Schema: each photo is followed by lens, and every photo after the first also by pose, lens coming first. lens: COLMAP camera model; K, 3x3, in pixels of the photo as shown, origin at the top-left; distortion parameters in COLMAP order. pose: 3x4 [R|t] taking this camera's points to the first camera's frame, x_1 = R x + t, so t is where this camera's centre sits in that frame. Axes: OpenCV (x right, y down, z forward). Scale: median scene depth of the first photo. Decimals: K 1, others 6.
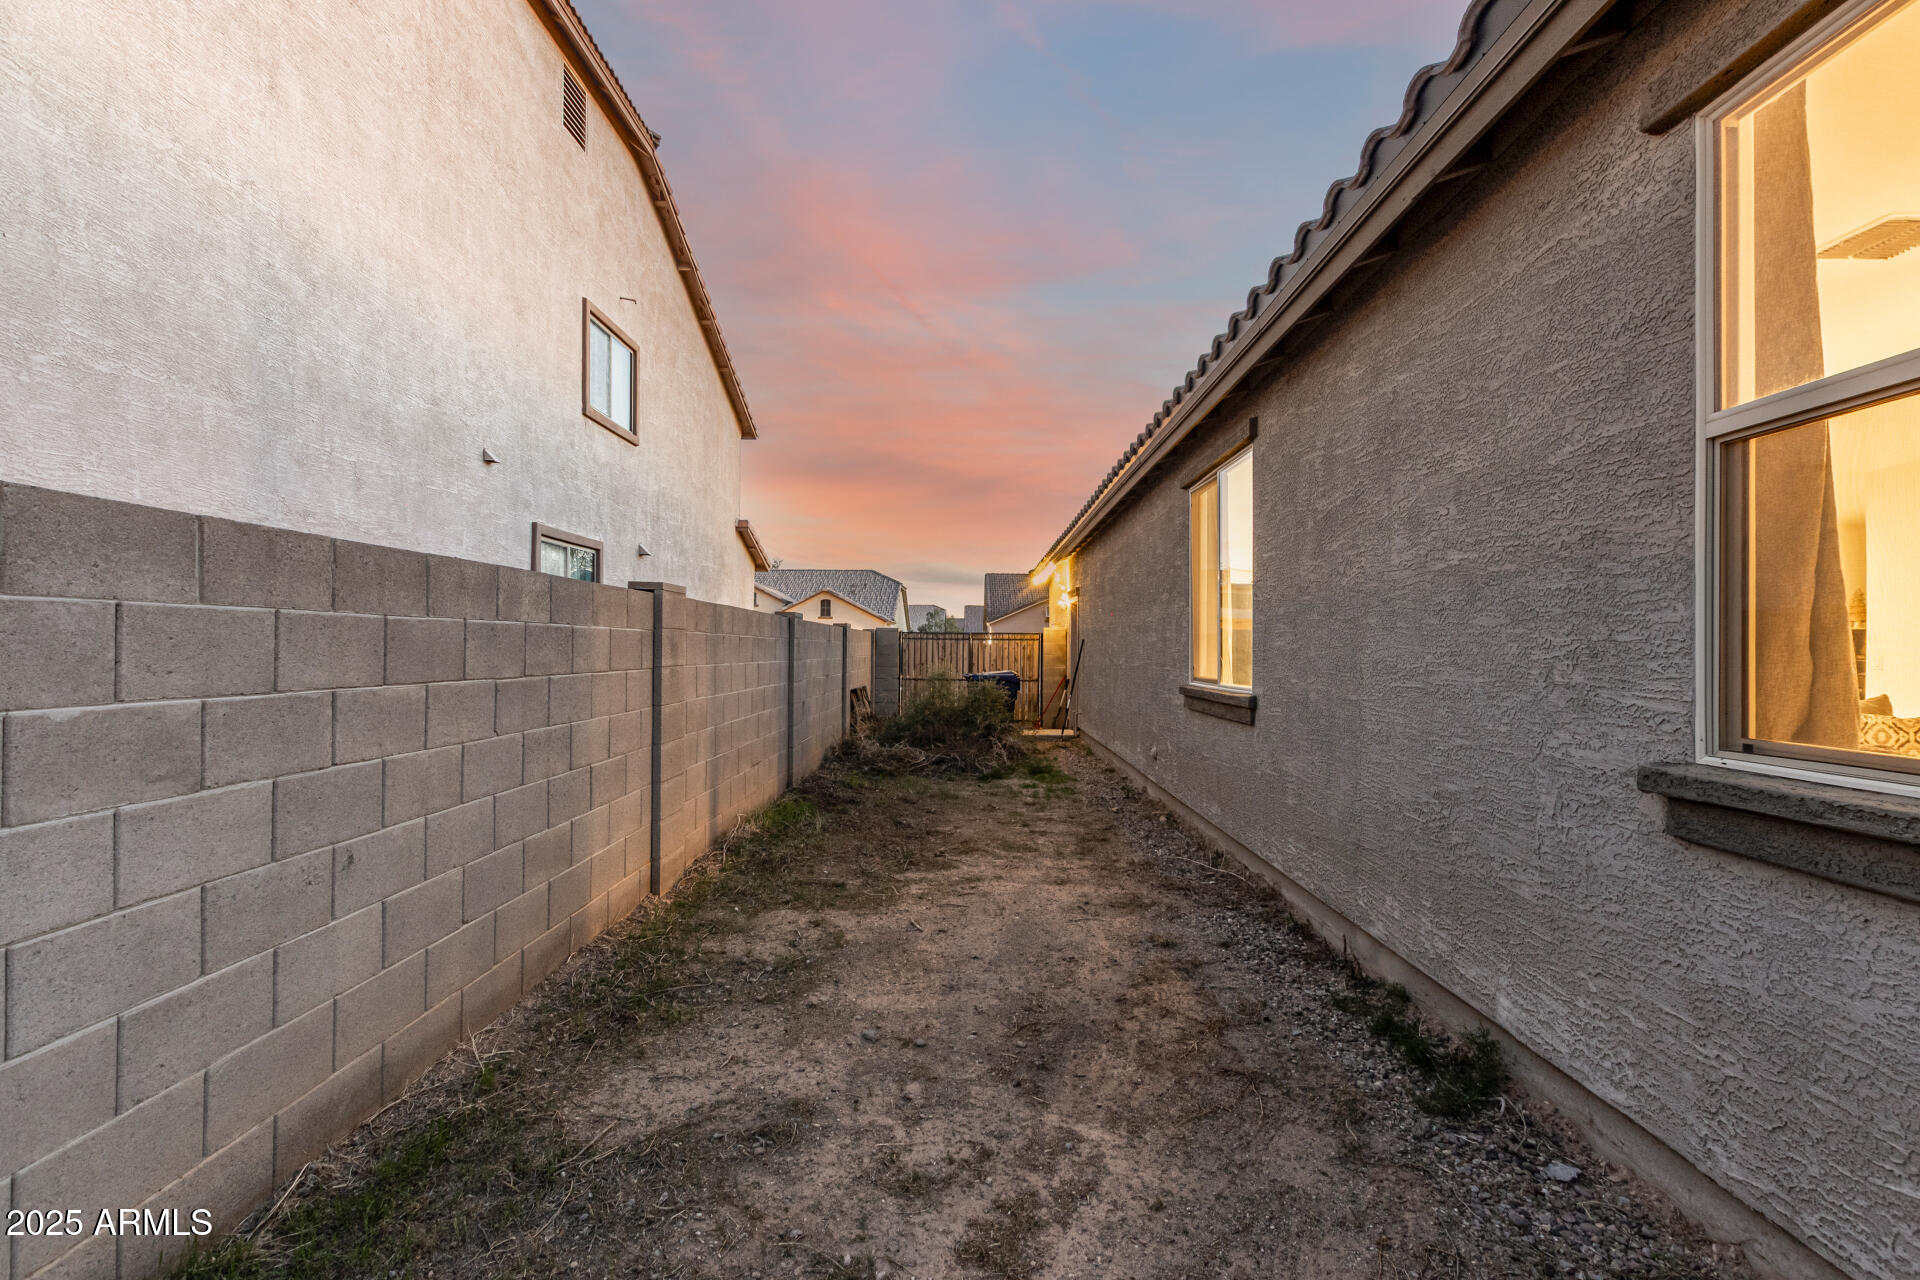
lens RADIAL K [[859.4, 0, 949.6], [0, 859.4, 648.5], [0, 0, 1]] dist [0.002210, 0.000367]
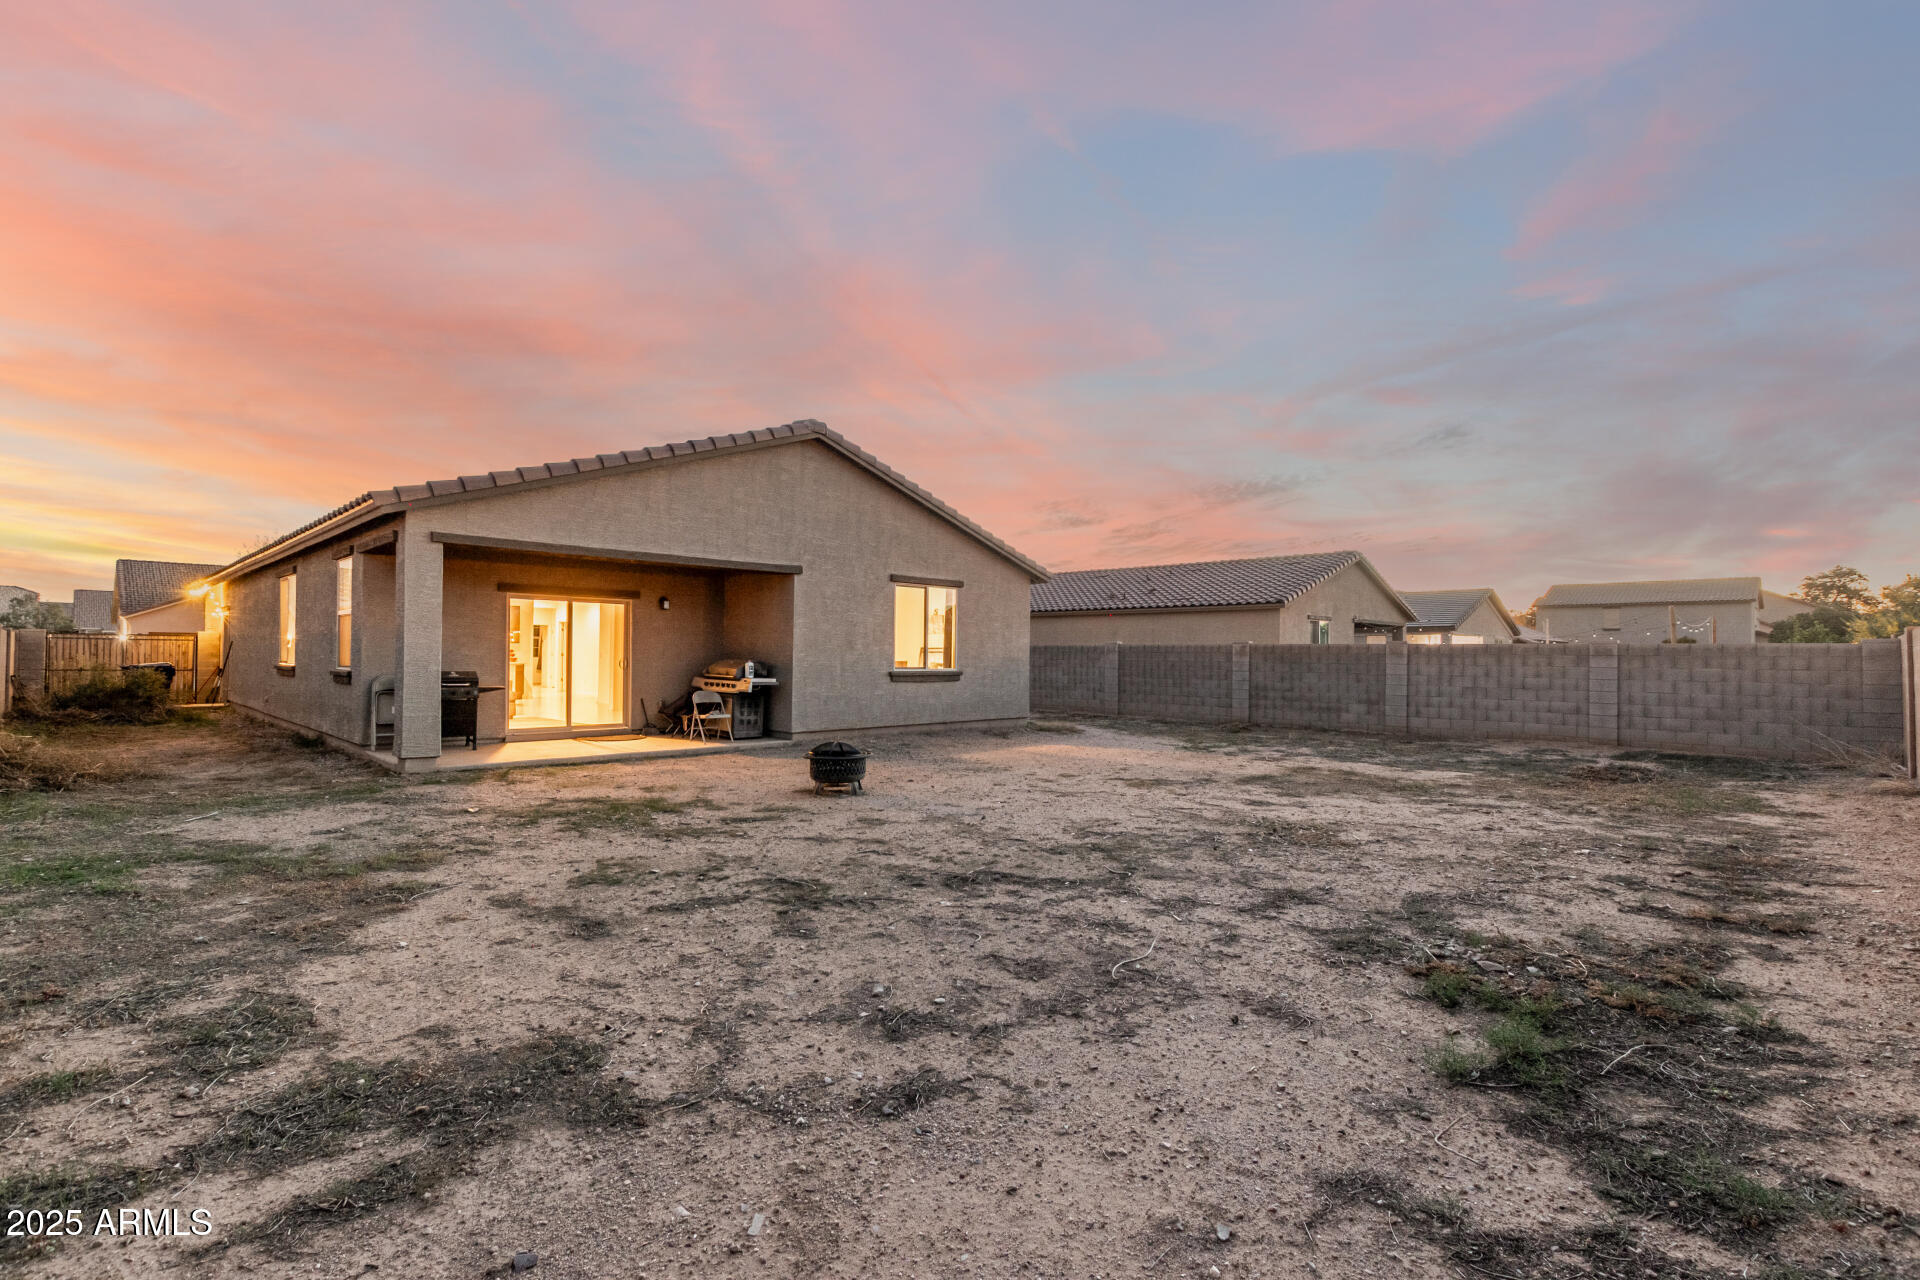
lens RADIAL K [[859.4, 0, 949.6], [0, 859.4, 648.5], [0, 0, 1]] dist [0.002210, 0.000367]
pose [[0.682365, 0.007168, 0.730976, -0.088005], [-0.008374, 0.999963, -0.001988, -0.005555], [-0.730963, -0.004765, 0.682400, -0.932609]]
